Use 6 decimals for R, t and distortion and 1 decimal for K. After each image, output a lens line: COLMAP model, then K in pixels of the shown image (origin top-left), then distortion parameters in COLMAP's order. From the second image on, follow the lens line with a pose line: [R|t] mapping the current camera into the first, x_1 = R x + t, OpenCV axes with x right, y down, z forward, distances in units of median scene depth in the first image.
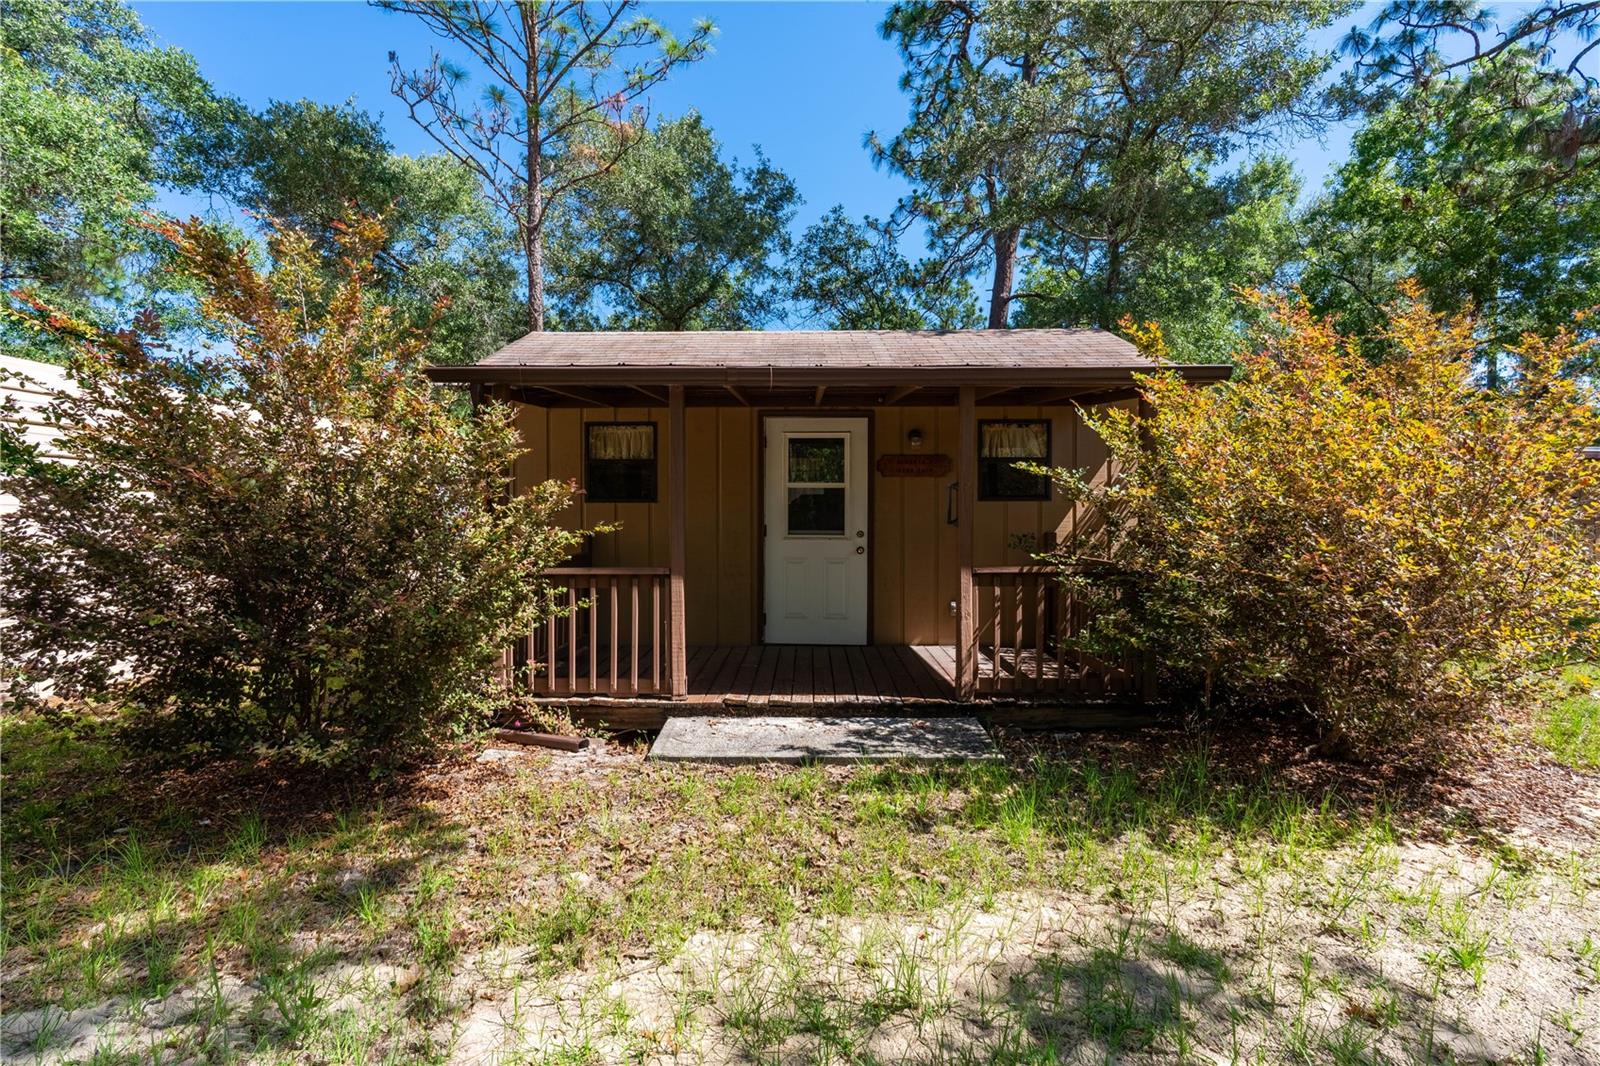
lens RADIAL K [[729.1, 0, 798.0], [0, 729.1, 529.0], [0, 0, 1]] dist [-0.000067, -0.000158]
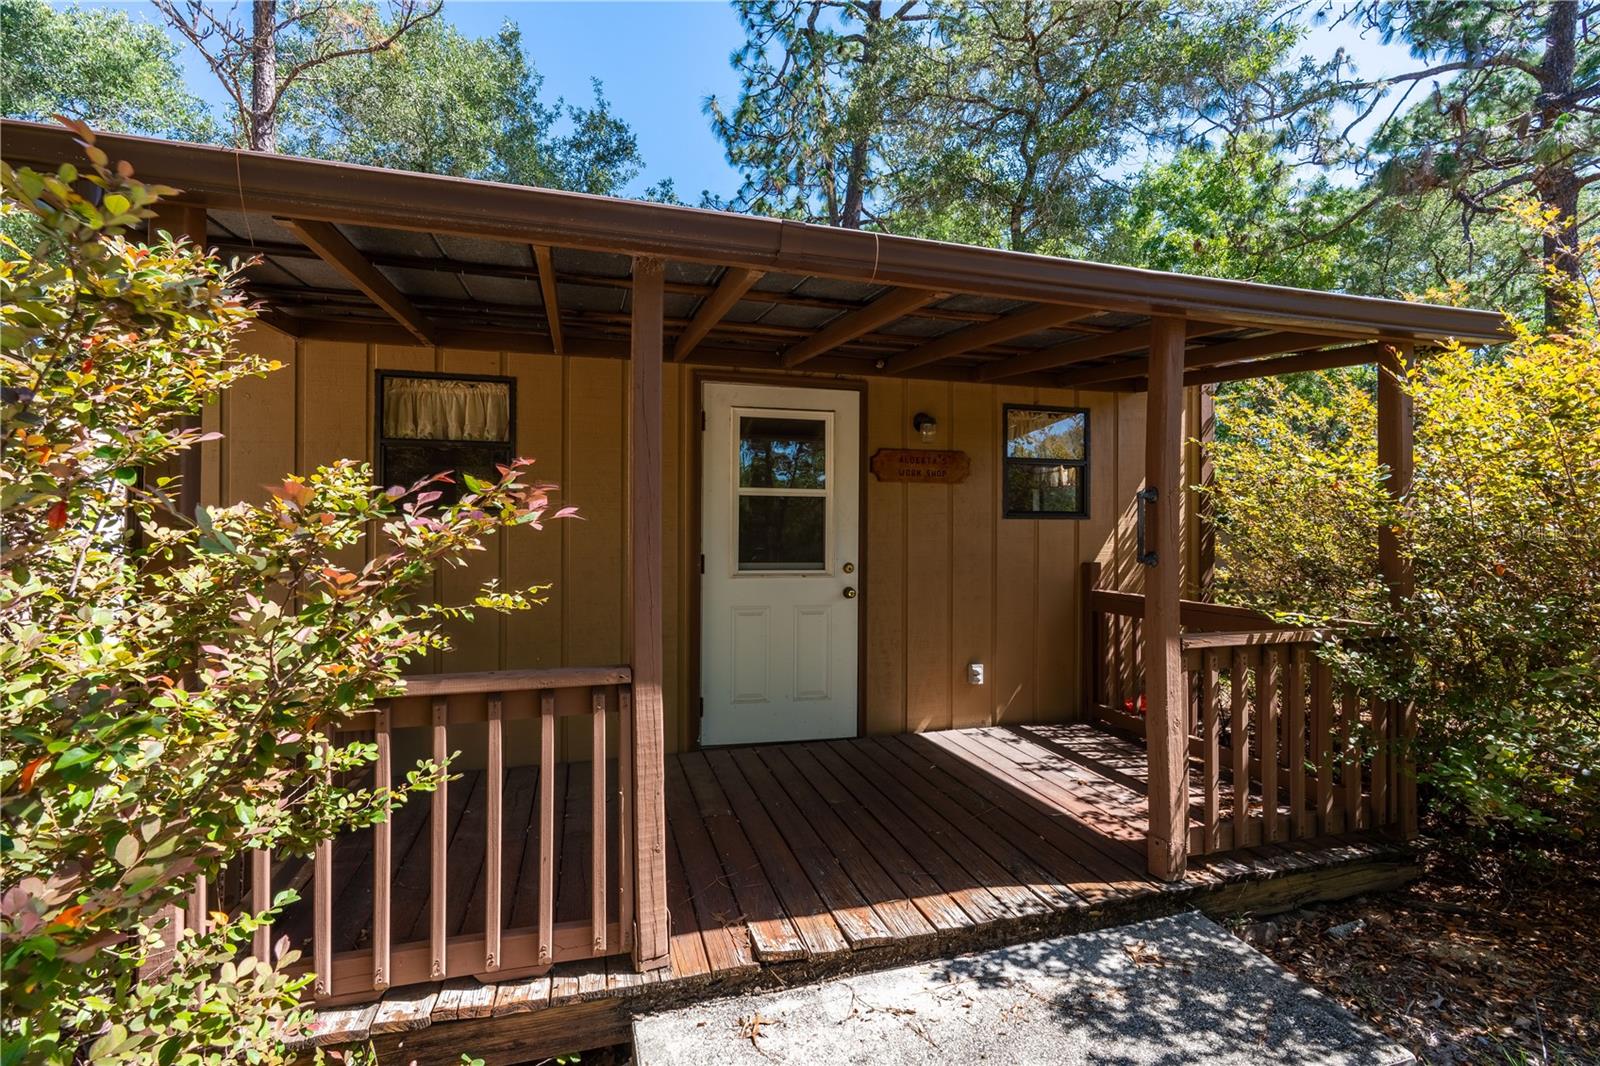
lens RADIAL K [[729.1, 0, 802.4], [0, 729.1, 528.8], [0, 0, 1]] dist [-0.000067, -0.000158]
pose [[0.956162, 0.003697, 0.292816, -0.146299], [0.001655, 0.999836, -0.018028, -0.016313], [-0.292834, 0.017722, 0.955999, 0.384682]]
